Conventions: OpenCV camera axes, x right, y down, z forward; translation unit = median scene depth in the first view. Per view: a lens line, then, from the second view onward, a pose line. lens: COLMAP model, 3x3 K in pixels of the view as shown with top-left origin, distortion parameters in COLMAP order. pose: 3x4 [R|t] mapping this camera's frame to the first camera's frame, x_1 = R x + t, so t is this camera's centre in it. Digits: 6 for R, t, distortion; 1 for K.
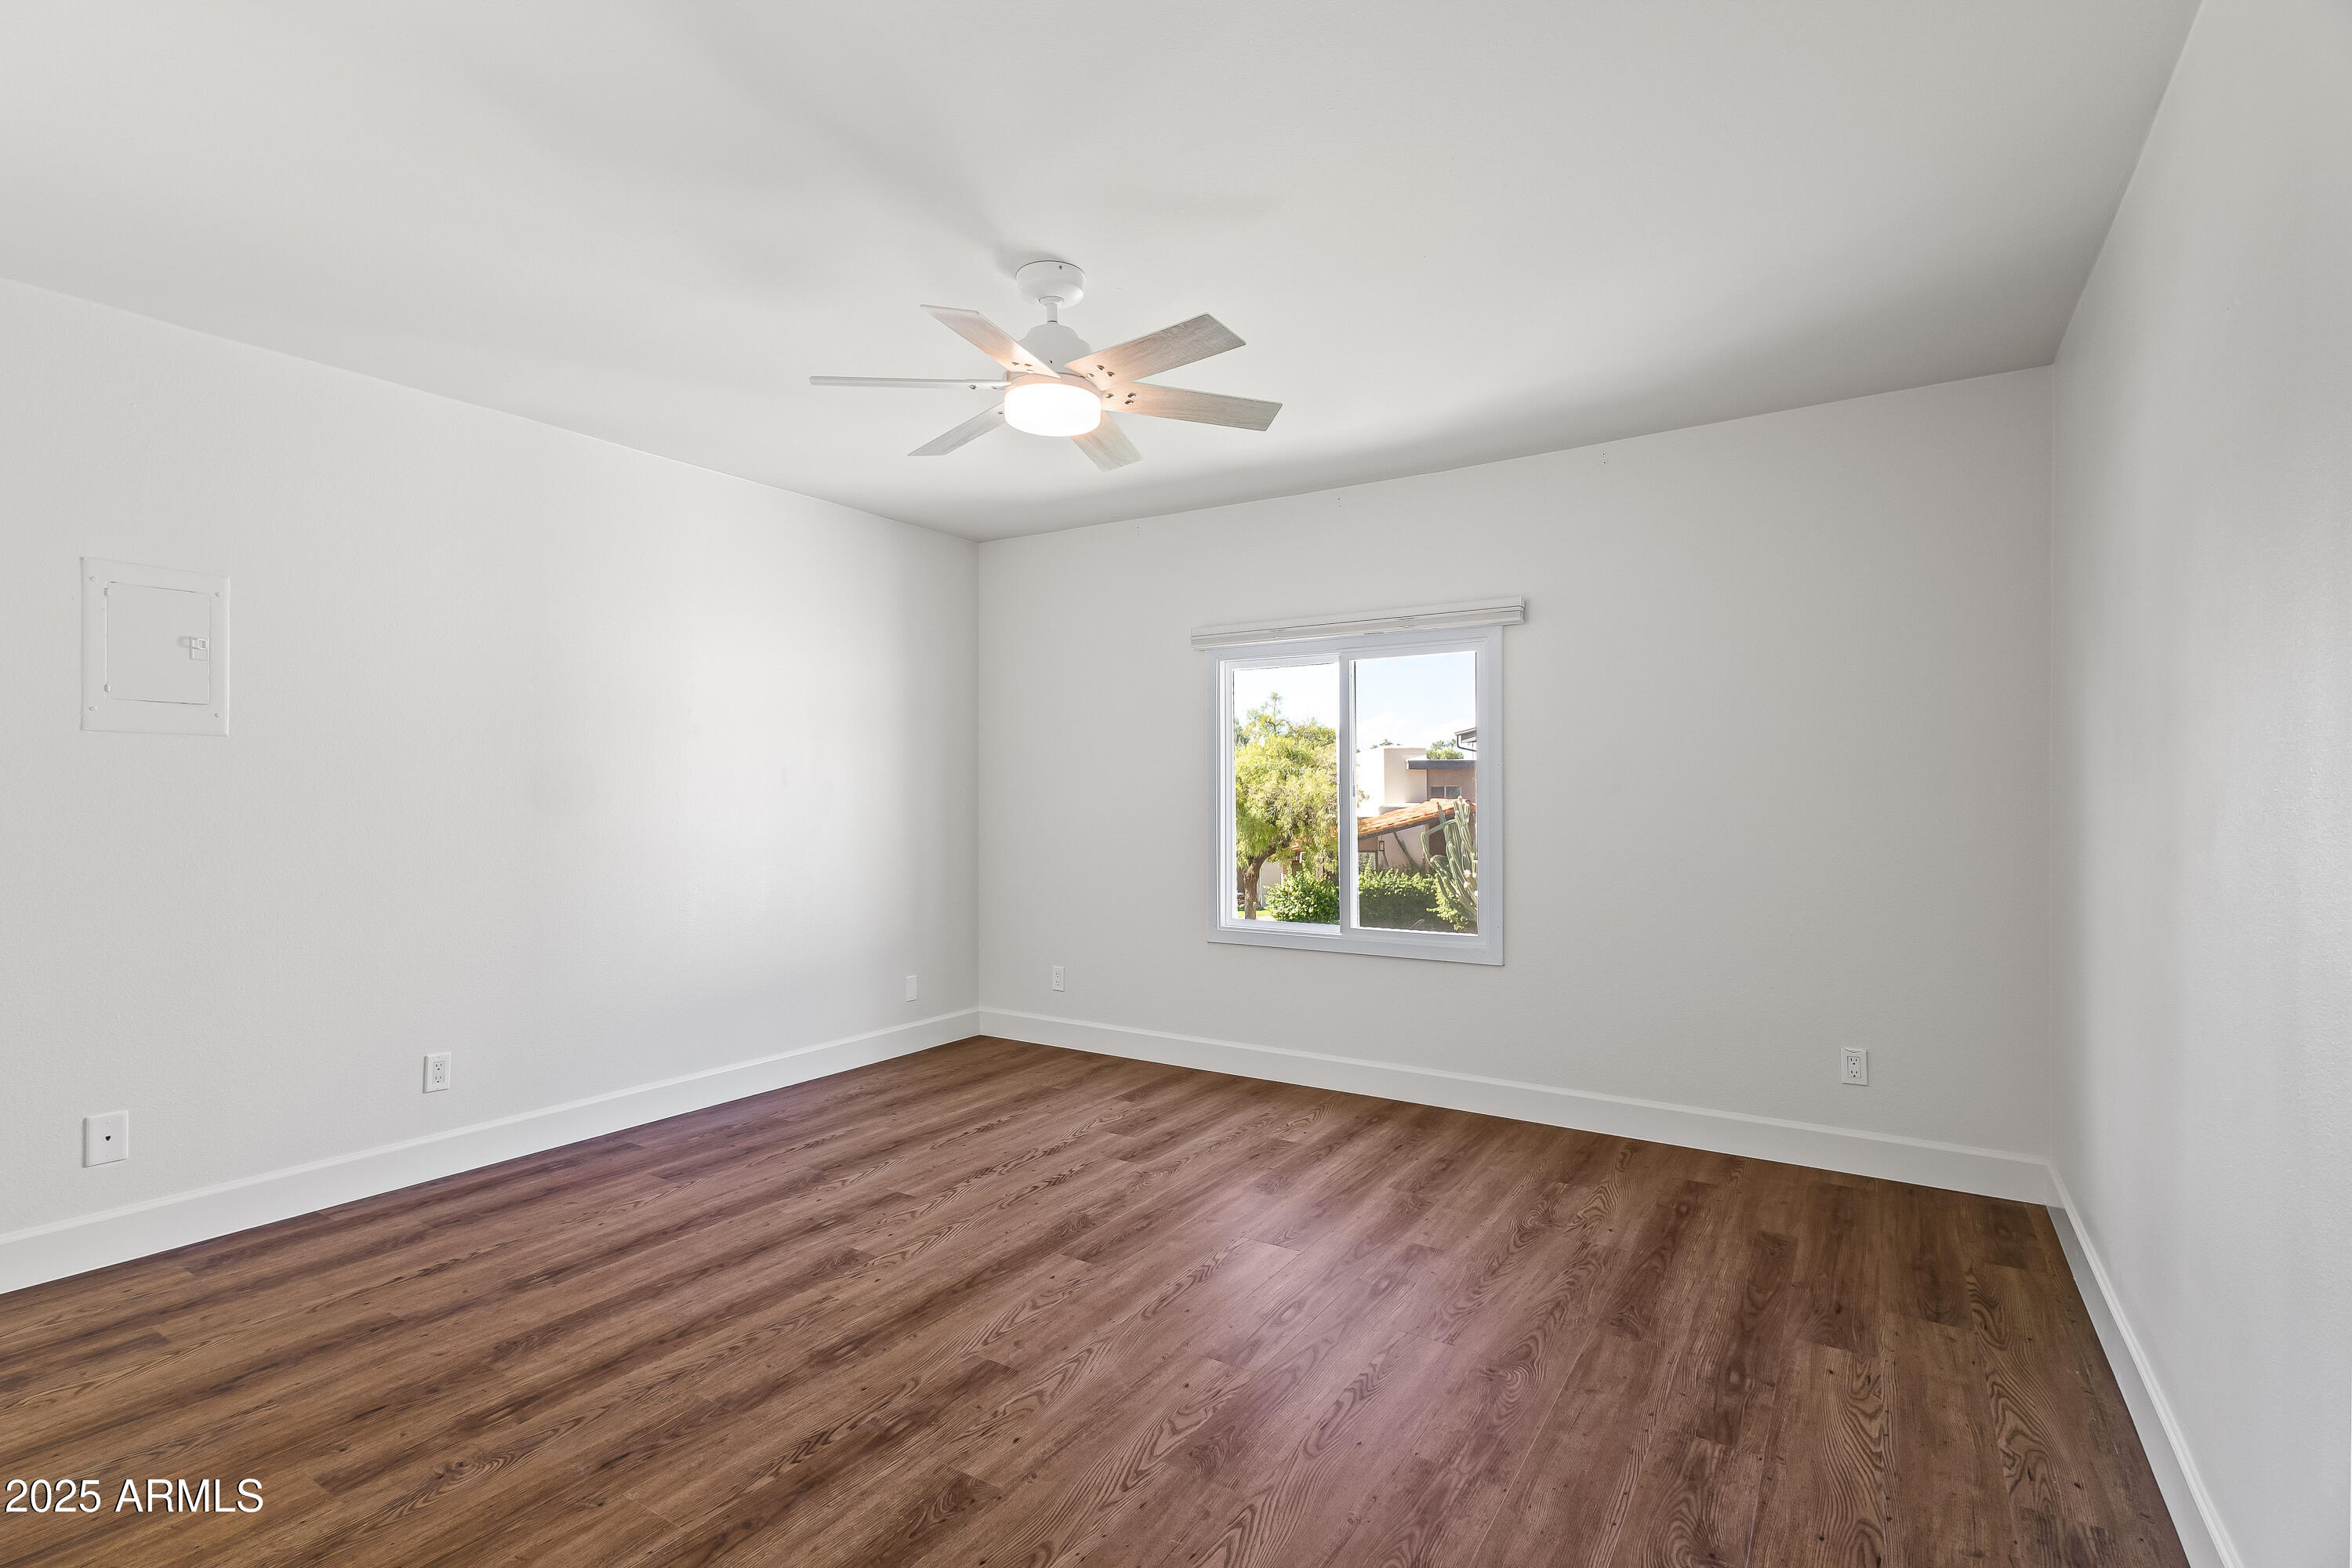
lens RADIAL K [[1092.9, 0, 1130.5], [0, 1092.9, 777.6], [0, 0, 1]] dist [0.007464, -0.000347]
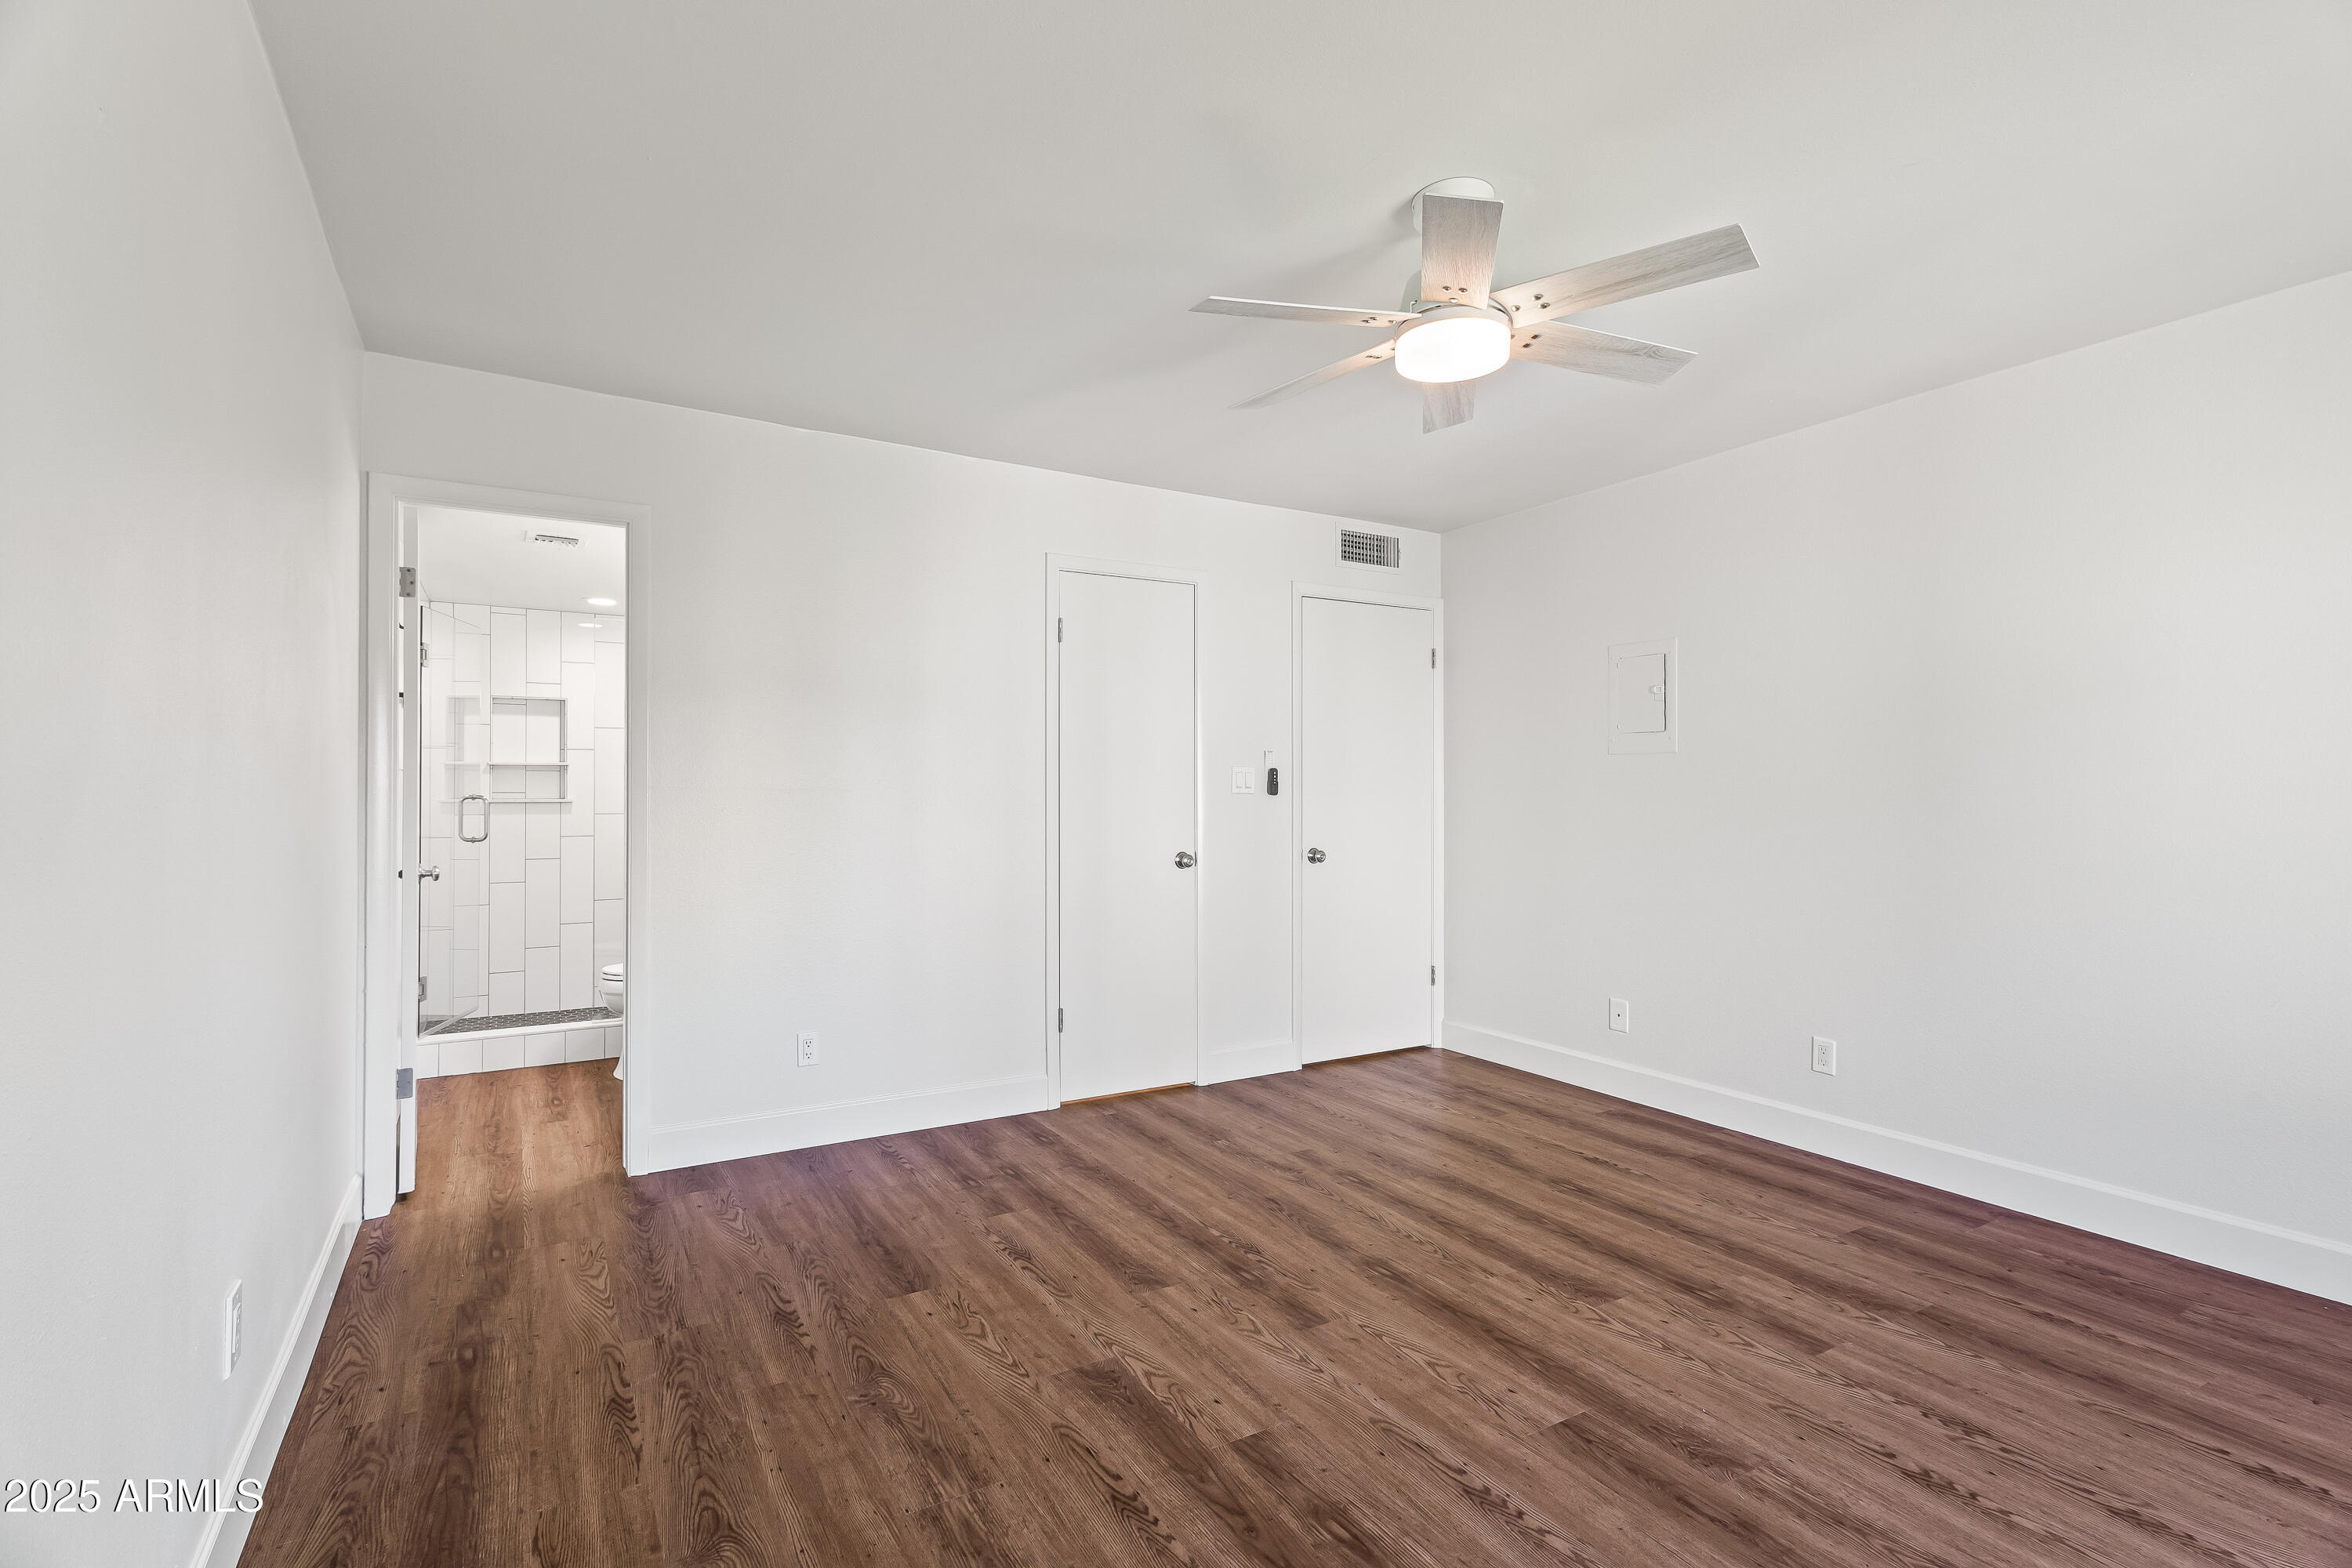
lens RADIAL K [[1092.9, 0, 1130.5], [0, 1092.9, 777.6], [0, 0, 1]] dist [0.007464, -0.000347]
pose [[-0.448619, -0.015400, -0.893590, 0.656764], [0.010328, 0.999695, -0.022413, 0.021227], [0.893663, -0.019284, -0.448324, 0.949598]]
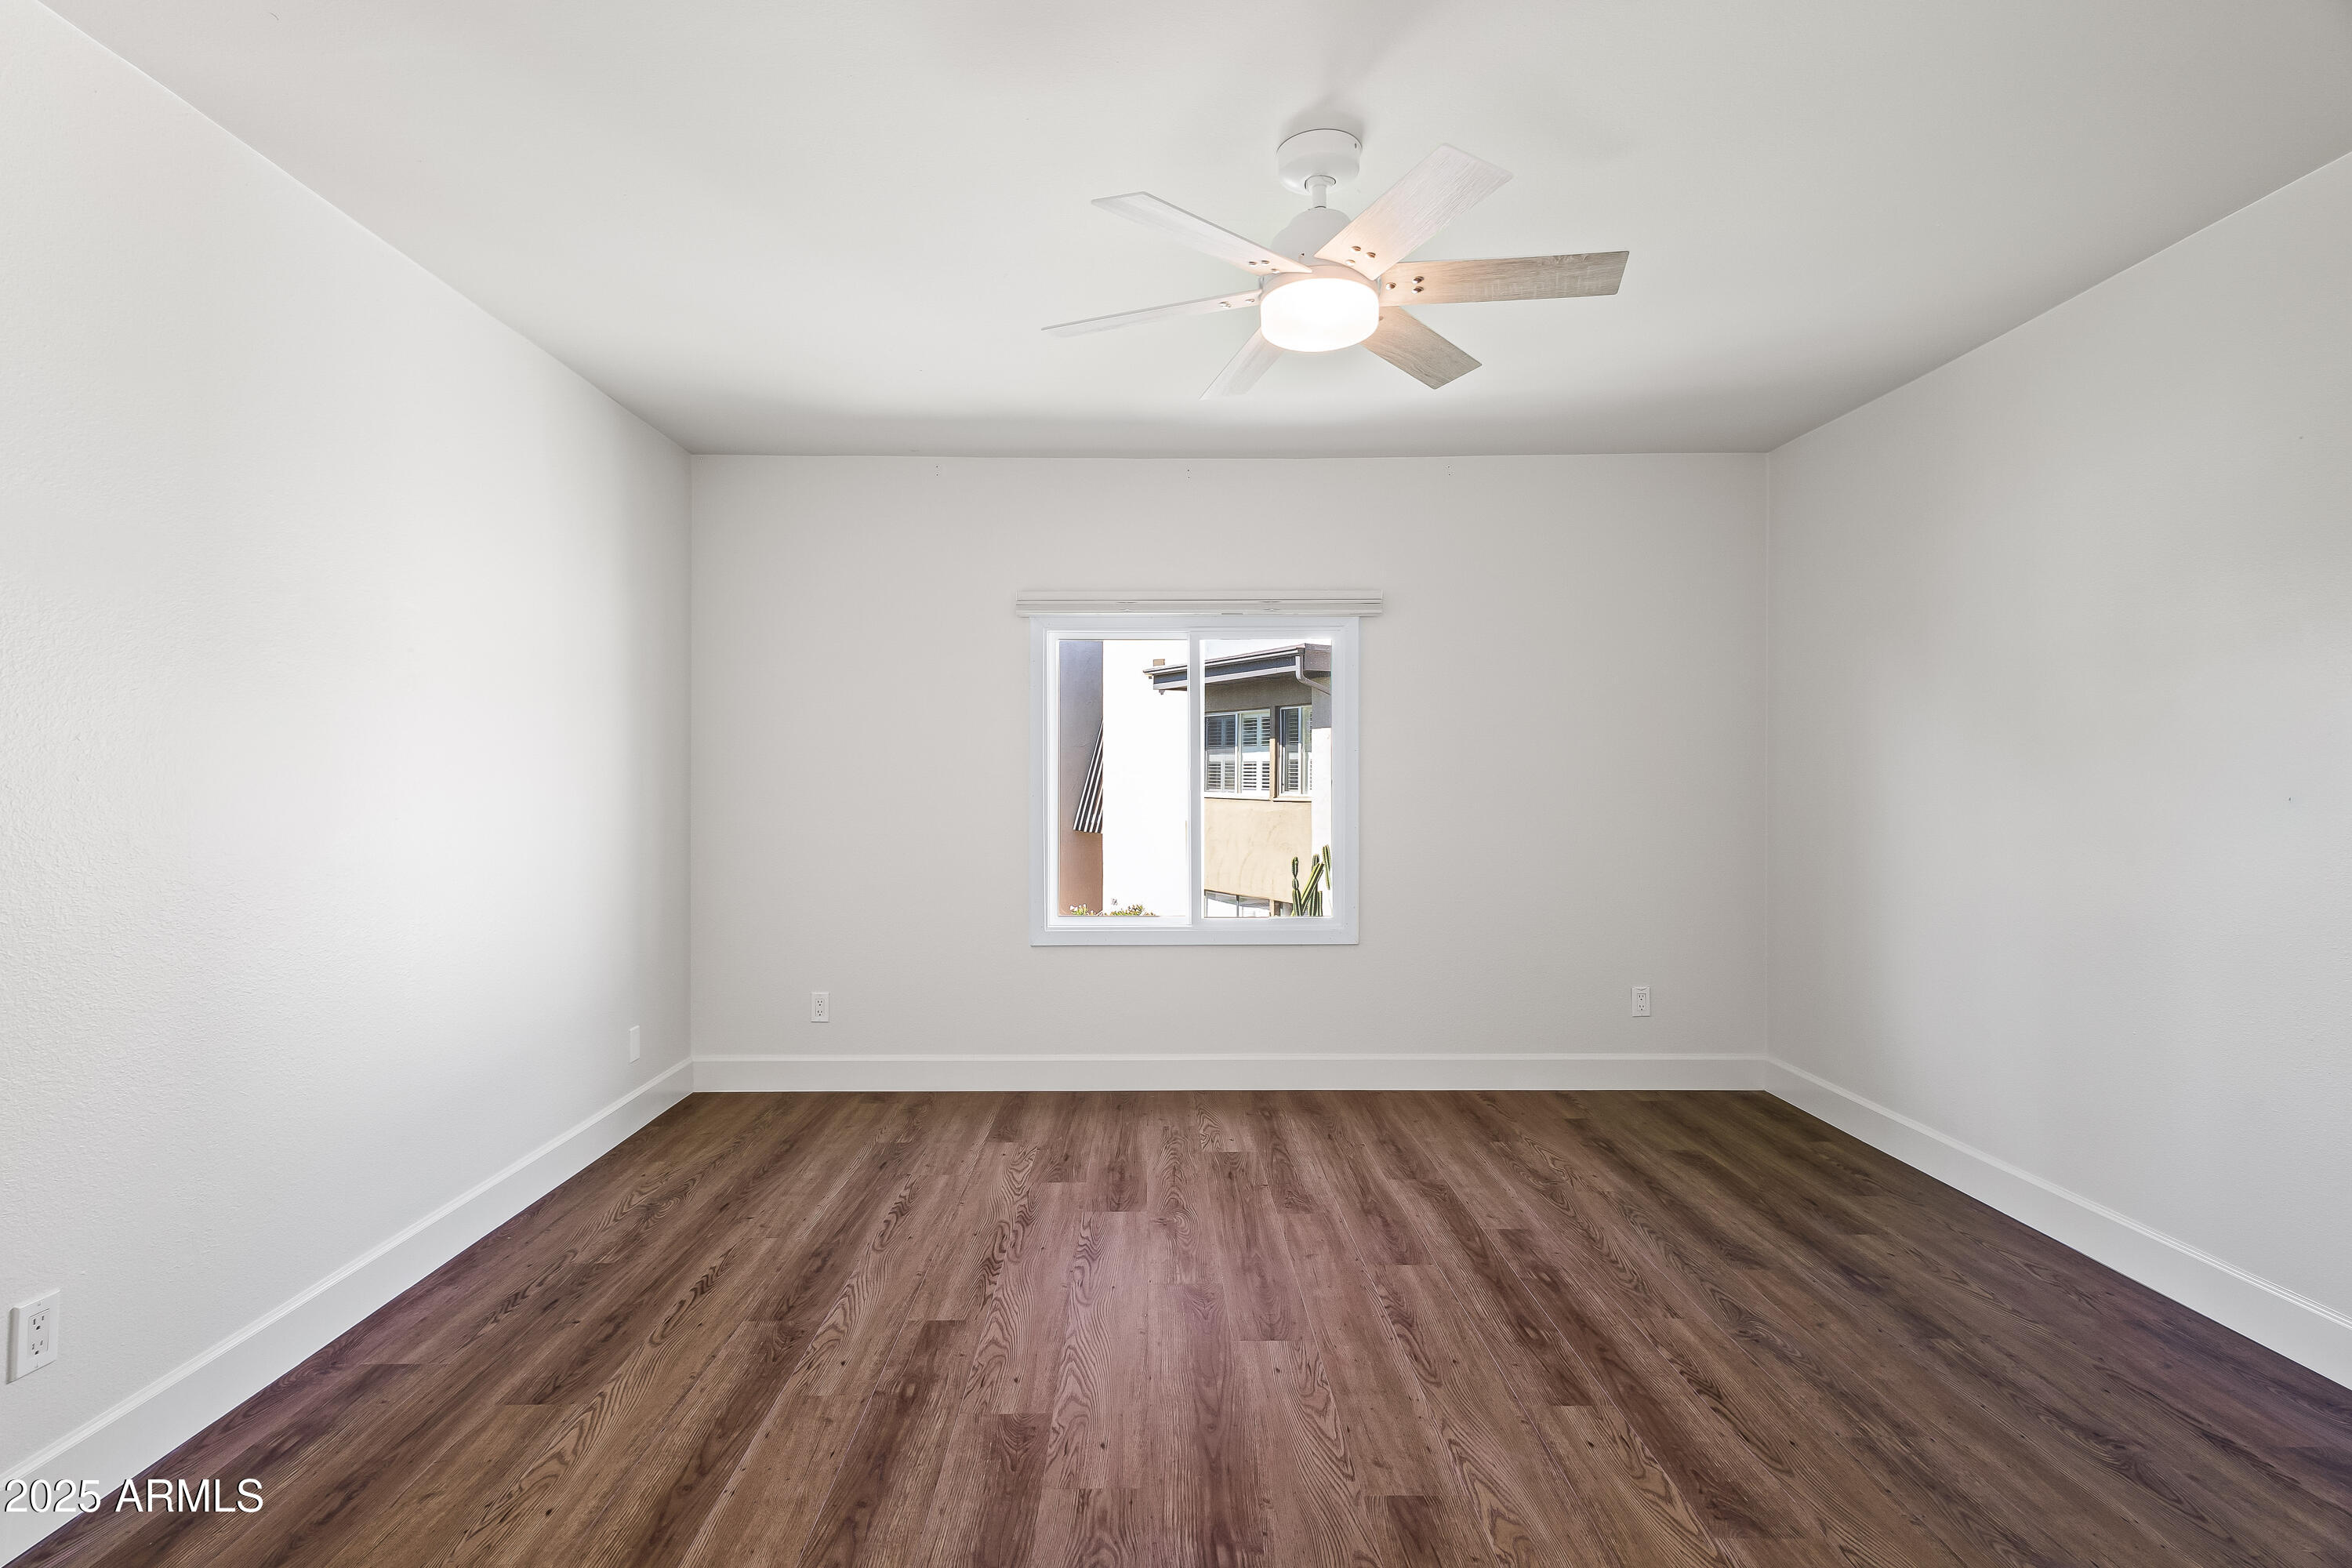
lens RADIAL K [[1092.9, 0, 1130.5], [0, 1092.9, 777.6], [0, 0, 1]] dist [0.007464, -0.000347]
pose [[0.835988, -0.002783, 0.548741, -0.521542], [-0.005810, 0.999886, 0.013921, 0.000147], [-0.548717, -0.014826, 0.835876, 0.321929]]
